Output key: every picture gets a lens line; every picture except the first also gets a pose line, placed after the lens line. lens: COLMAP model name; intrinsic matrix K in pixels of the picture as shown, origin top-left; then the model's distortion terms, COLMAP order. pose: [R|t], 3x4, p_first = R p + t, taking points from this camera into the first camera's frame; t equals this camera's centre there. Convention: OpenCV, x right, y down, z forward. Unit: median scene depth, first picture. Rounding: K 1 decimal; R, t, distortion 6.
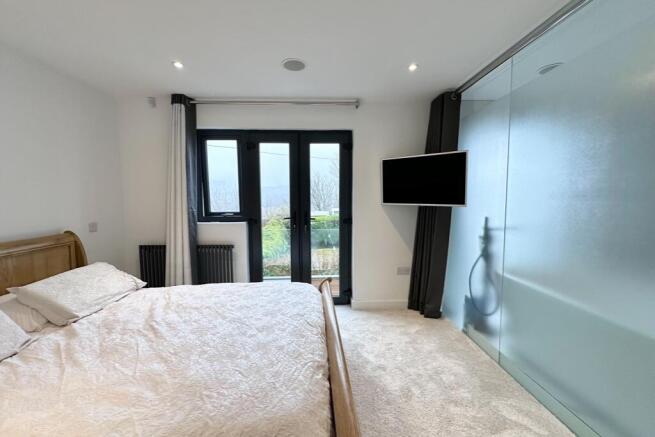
lens RADIAL K [[260.6, 0, 326.7], [0, 260.6, 217.8], [0, 0, 1]] dist [-0.002603, 0.001046]
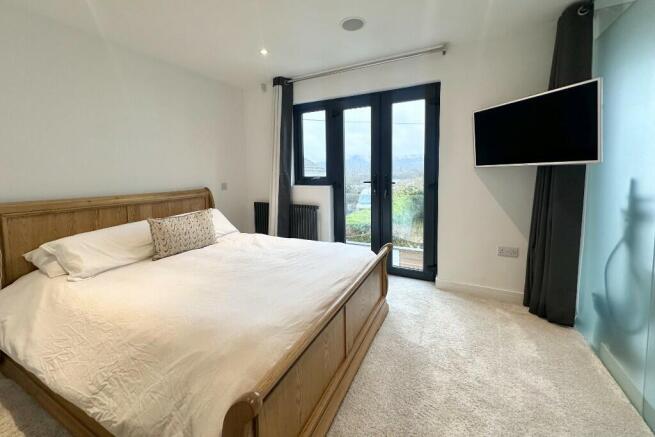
lens RADIAL K [[260.6, 0, 326.1], [0, 260.6, 192.6], [0, 0, 1]] dist [-0.002603, 0.001046]
pose [[0.869484, 0.029754, -0.493065, 0.219924], [-0.025165, 0.999556, 0.015942, 0.030525], [0.493321, -0.001454, 0.869846, 0.064675]]
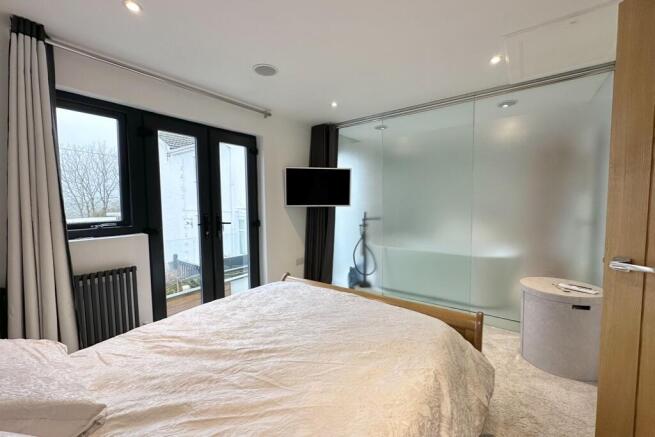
lens RADIAL K [[260.6, 0, 326.2], [0, 260.6, 219.6], [0, 0, 1]] dist [-0.002603, 0.001046]
pose [[0.636668, -0.054949, 0.769178, -0.591103], [0.063030, 0.997829, 0.019111, -0.004423], [-0.768557, 0.036313, 0.638749, 0.136495]]
